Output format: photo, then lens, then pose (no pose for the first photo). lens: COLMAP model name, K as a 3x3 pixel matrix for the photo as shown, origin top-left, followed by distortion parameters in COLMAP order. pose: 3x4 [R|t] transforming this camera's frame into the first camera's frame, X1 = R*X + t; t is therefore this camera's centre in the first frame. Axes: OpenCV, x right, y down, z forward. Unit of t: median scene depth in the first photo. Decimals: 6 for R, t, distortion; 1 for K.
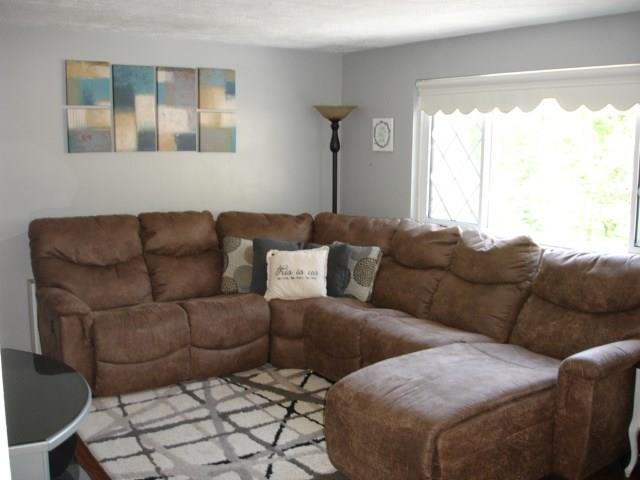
lens RADIAL K [[721.0, 0, 319.8], [0, 721.0, 238.0], [0, 0, 1]] dist [-0.098845, 0.000000]
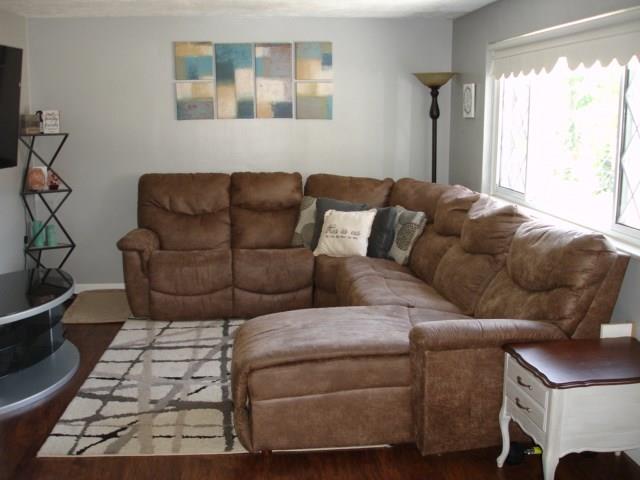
lens RADIAL K [[721.0, 0, 319.7], [0, 721.0, 242.5], [0, 0, 1]] dist [-0.098845, 0.000000]
pose [[0.877155, 0.074442, -0.474402, 0.442584], [-0.053557, 0.996913, 0.057408, 0.004317], [0.477212, -0.024948, 0.878434, 0.047001]]
